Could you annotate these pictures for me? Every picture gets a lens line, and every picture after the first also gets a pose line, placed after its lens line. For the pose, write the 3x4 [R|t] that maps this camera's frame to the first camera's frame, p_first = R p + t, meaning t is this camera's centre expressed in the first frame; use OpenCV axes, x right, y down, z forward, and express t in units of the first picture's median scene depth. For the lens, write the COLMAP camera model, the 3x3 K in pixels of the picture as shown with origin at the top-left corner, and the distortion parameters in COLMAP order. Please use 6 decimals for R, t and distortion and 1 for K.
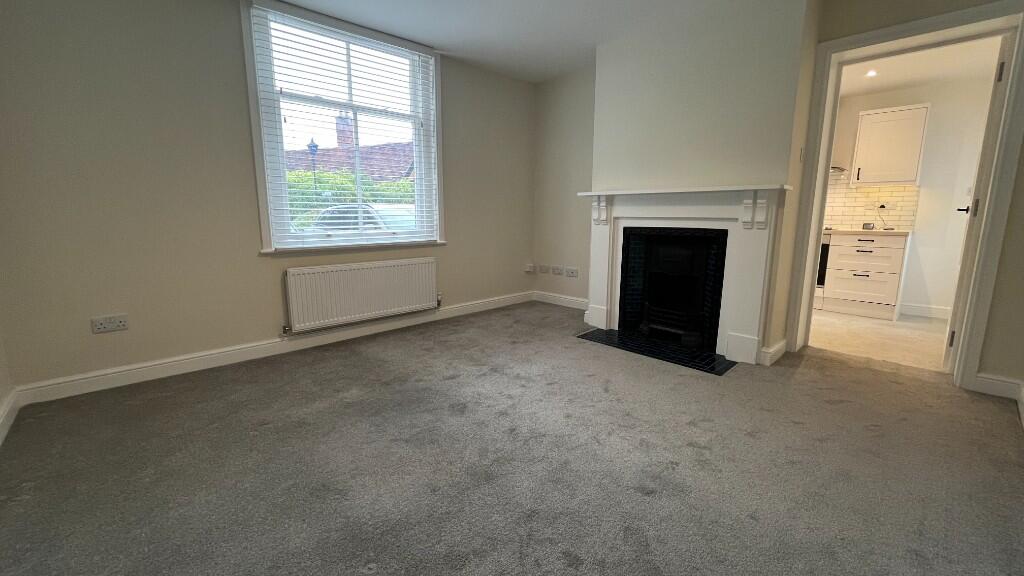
lens RADIAL K [[410.3, 0, 512.4], [0, 410.3, 283.5], [0, 0, 1]] dist [0.006396, 0.000243]
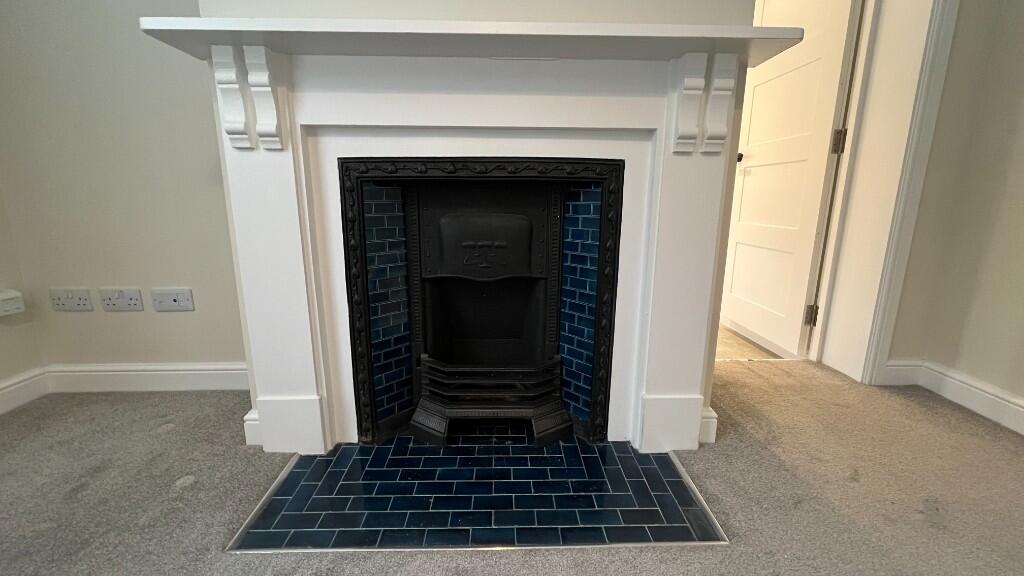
lens RADIAL K [[410.3, 0, 512.2], [0, 410.3, 283.6], [0, 0, 1]] dist [0.006396, 0.000243]
pose [[0.673350, -0.151741, 0.723584, 0.106323], [0.121090, 0.988130, 0.094535, -0.050824], [-0.729340, 0.023964, 0.683732, 0.670353]]
